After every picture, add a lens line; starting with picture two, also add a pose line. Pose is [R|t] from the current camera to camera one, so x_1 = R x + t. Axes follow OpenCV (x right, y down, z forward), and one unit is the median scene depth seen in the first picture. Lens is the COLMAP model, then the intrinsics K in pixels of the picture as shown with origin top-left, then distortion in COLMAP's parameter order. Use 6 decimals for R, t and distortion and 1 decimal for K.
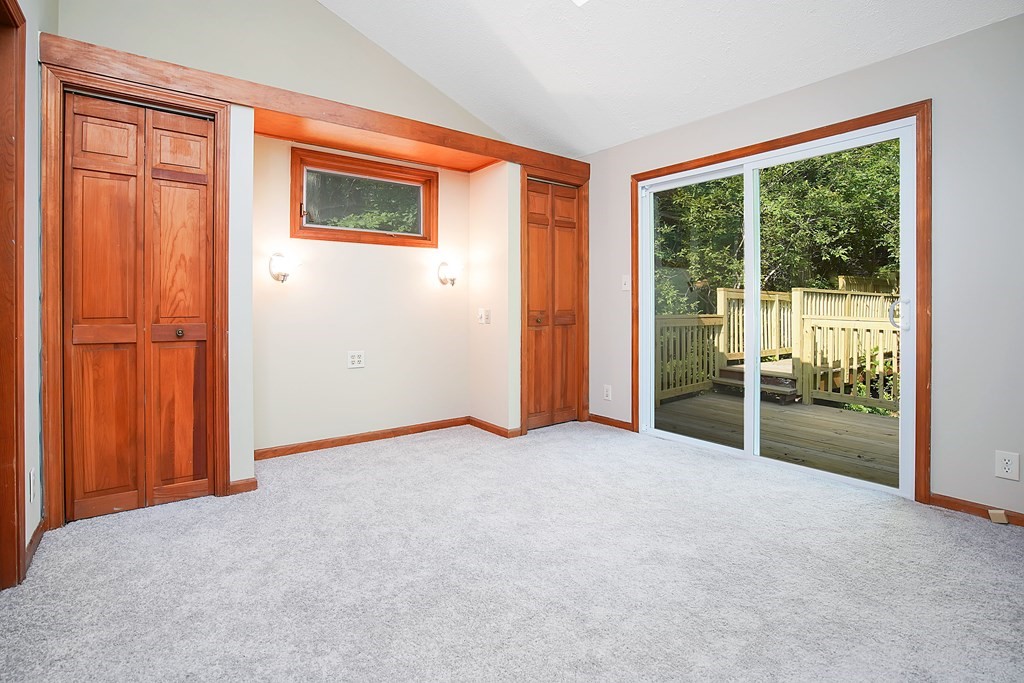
lens RADIAL K [[489.4, 0, 517.7], [0, 489.4, 312.3], [0, 0, 1]] dist [-0.060426, 0.024120]
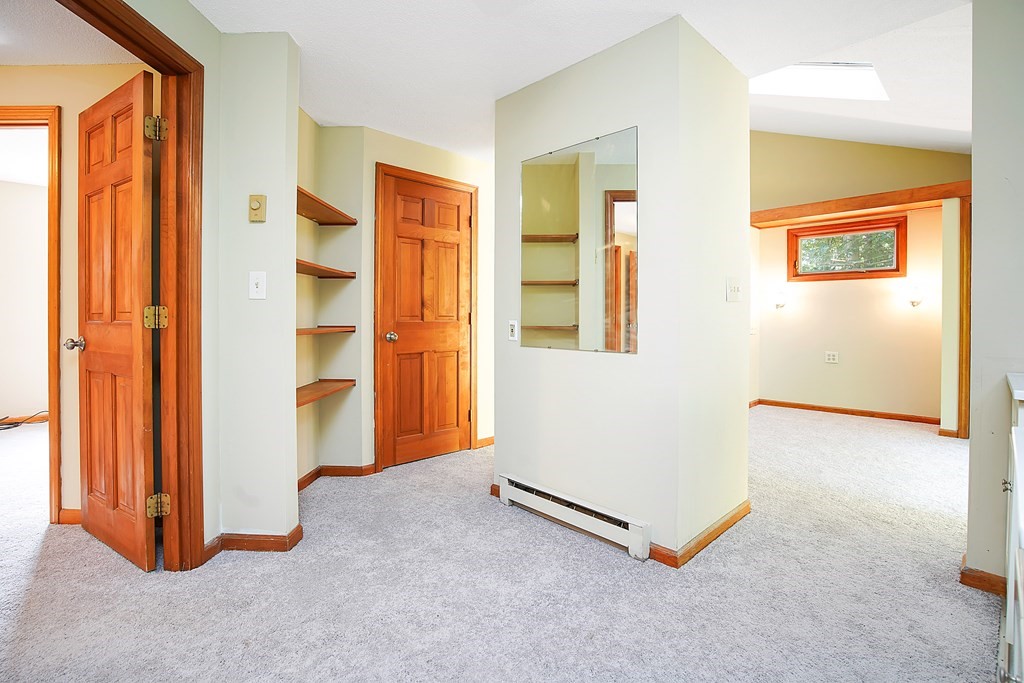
lens RADIAL K [[475.4, 0, 516.9], [0, 475.4, 324.4], [0, 0, 1]] dist [-0.046511, 0.010551]
pose [[0.116940, 0.008932, -0.993099, 0.997630], [-0.020364, 0.999771, 0.006594, 0.004672], [0.992930, 0.019453, 0.117096, -0.144659]]
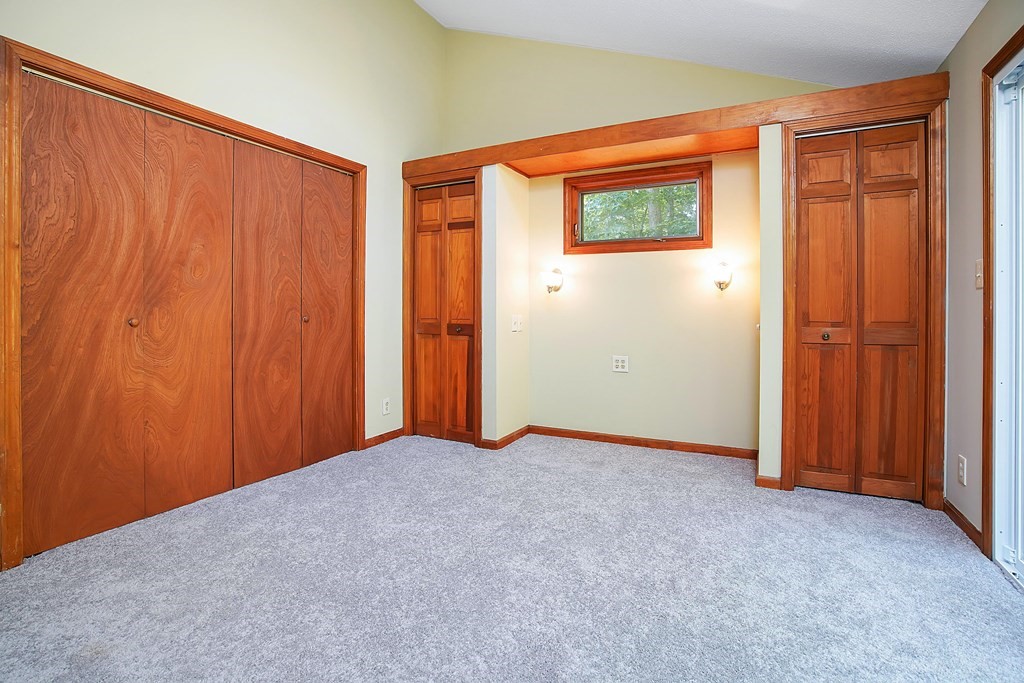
lens RADIAL K [[489.4, 0, 517.7], [0, 489.4, 312.3], [0, 0, 1]] dist [-0.060426, 0.024120]
pose [[0.434142, 0.001527, -0.900843, 0.518672], [-0.020005, 0.999768, -0.007946, -0.001421], [0.900622, 0.021471, 0.434072, 0.345409]]
